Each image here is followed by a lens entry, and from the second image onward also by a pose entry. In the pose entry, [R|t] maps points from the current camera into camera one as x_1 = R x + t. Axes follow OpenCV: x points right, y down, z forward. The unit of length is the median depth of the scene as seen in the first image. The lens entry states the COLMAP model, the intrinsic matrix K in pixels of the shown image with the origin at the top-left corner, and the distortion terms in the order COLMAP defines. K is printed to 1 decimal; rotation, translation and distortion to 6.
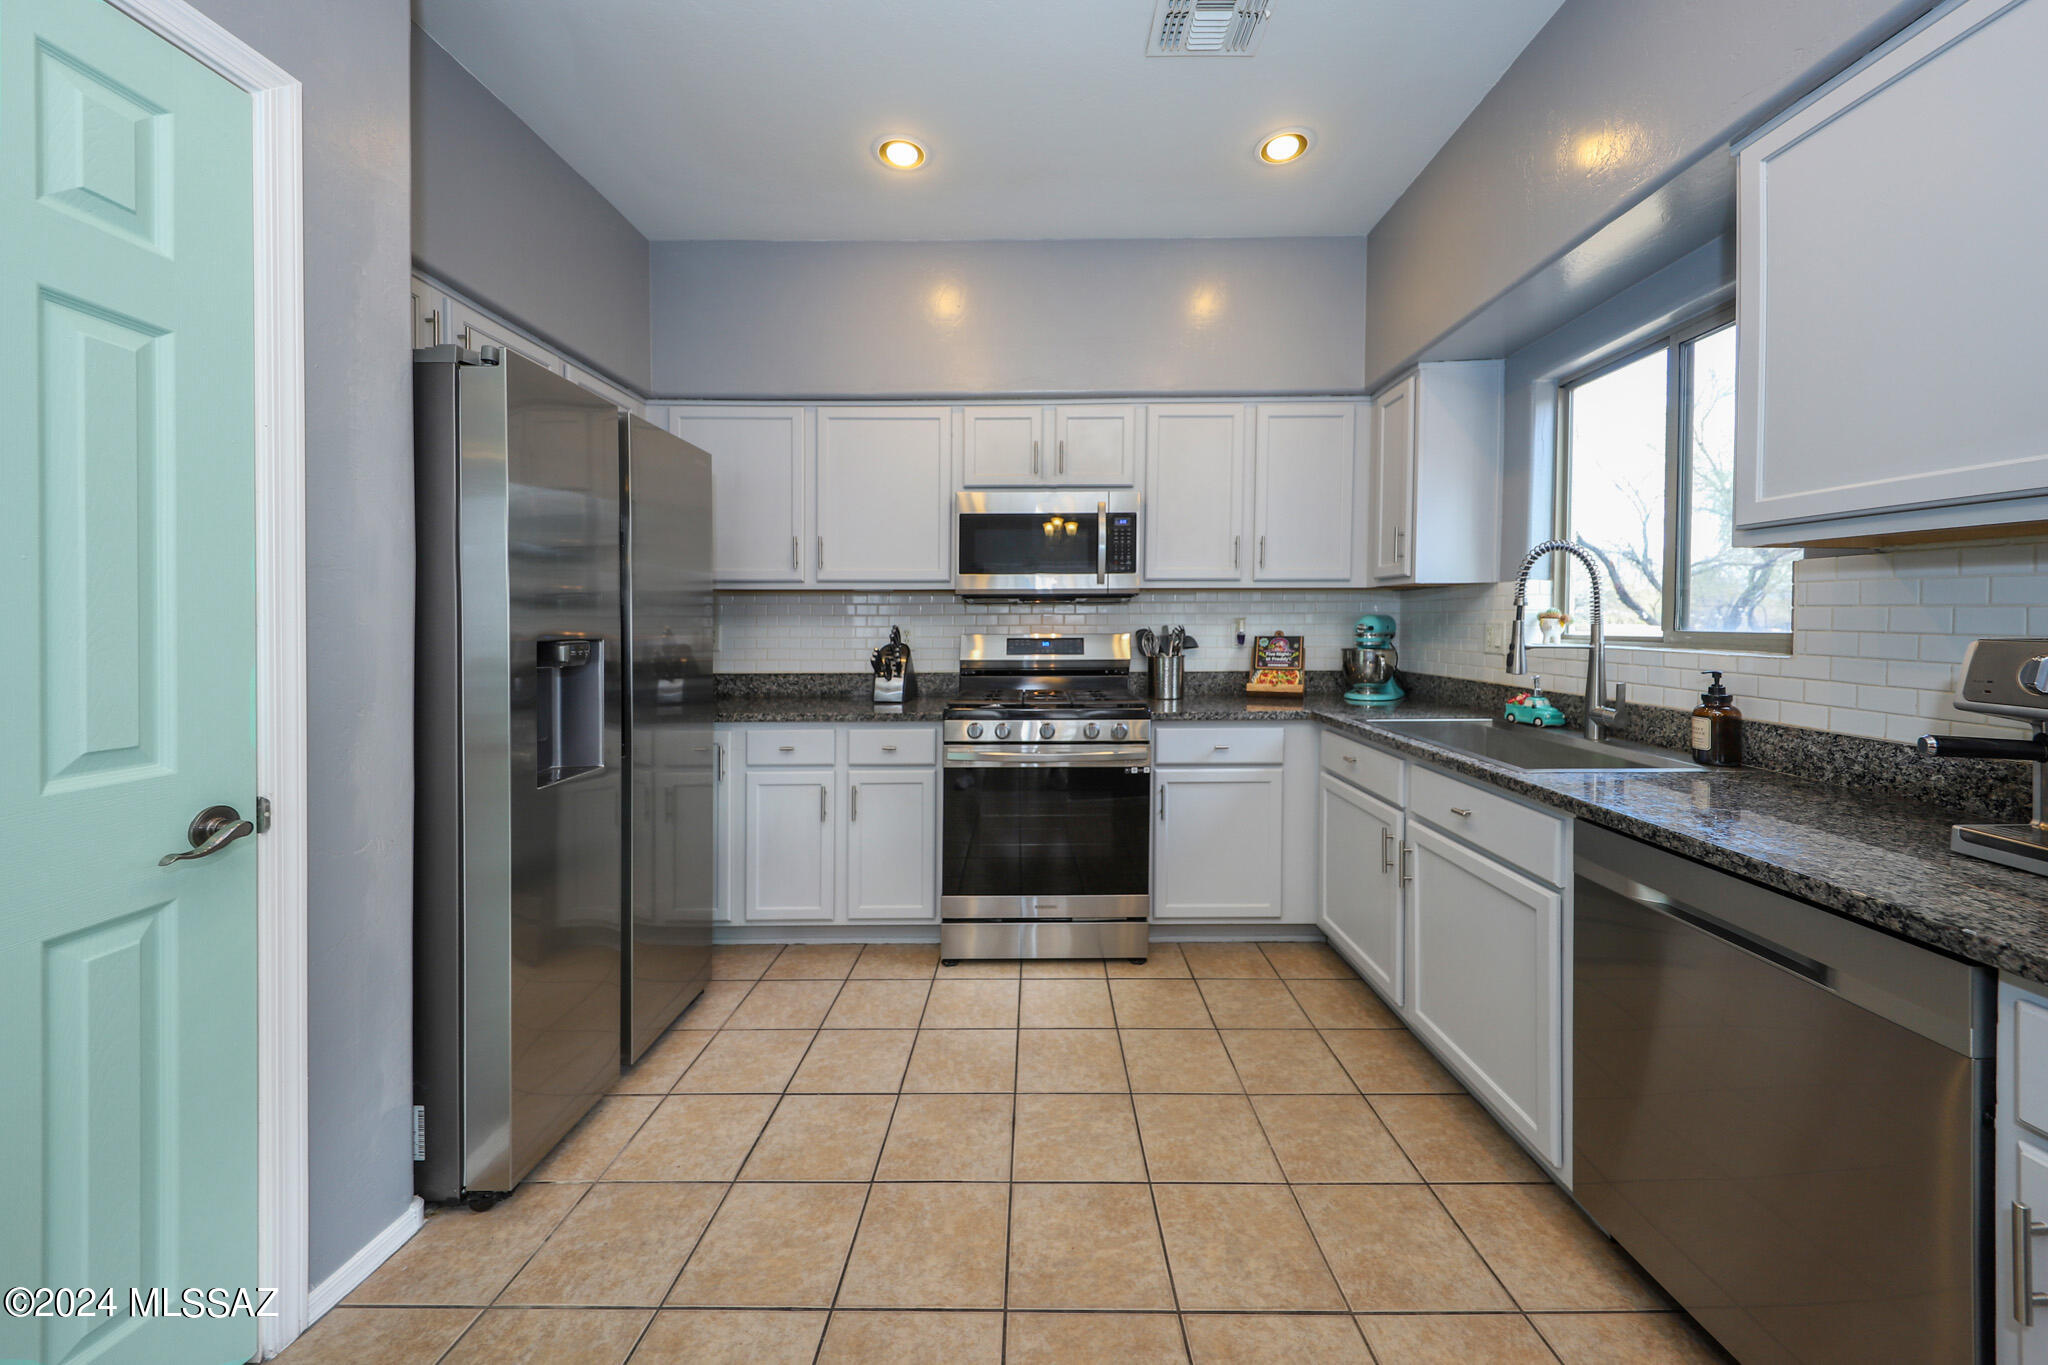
lens RADIAL K [[659.0, 0, 1045.2], [0, 659.0, 632.2], [0, 0, 1]] dist [-0.007351, -0.000862]
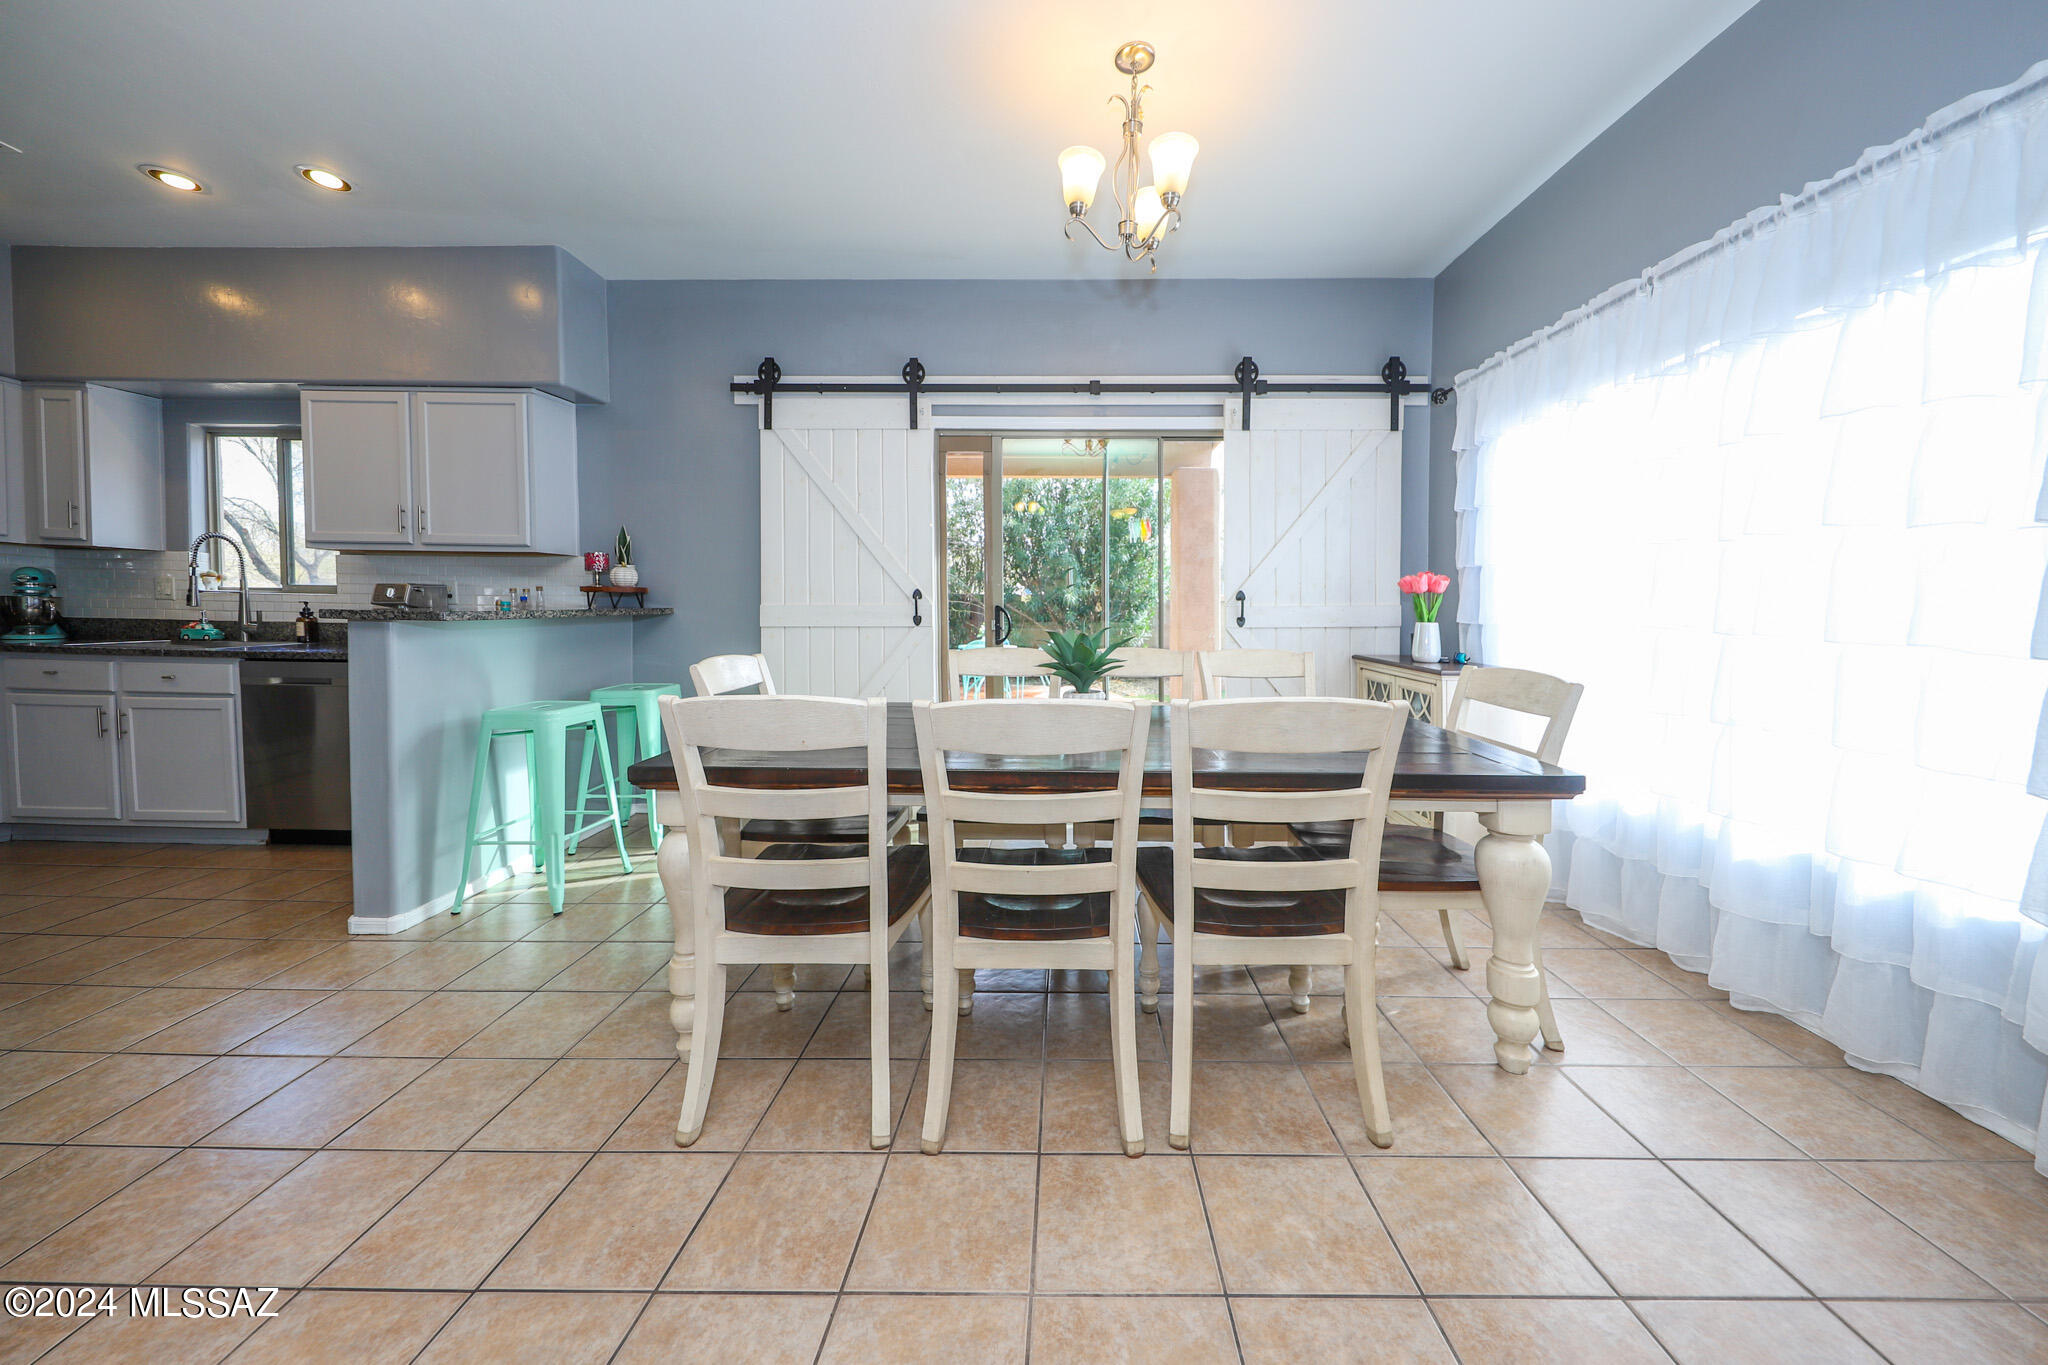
lens RADIAL K [[694.4, 0, 1049.3], [0, 694.4, 649.3], [0, 0, 1]] dist [-0.017095, -0.000925]
pose [[-0.008554, -0.049263, 0.998749, -0.938508], [0.006006, 0.998765, 0.049315, 0.093961], [-0.999945, 0.006420, -0.008247, -1.078924]]
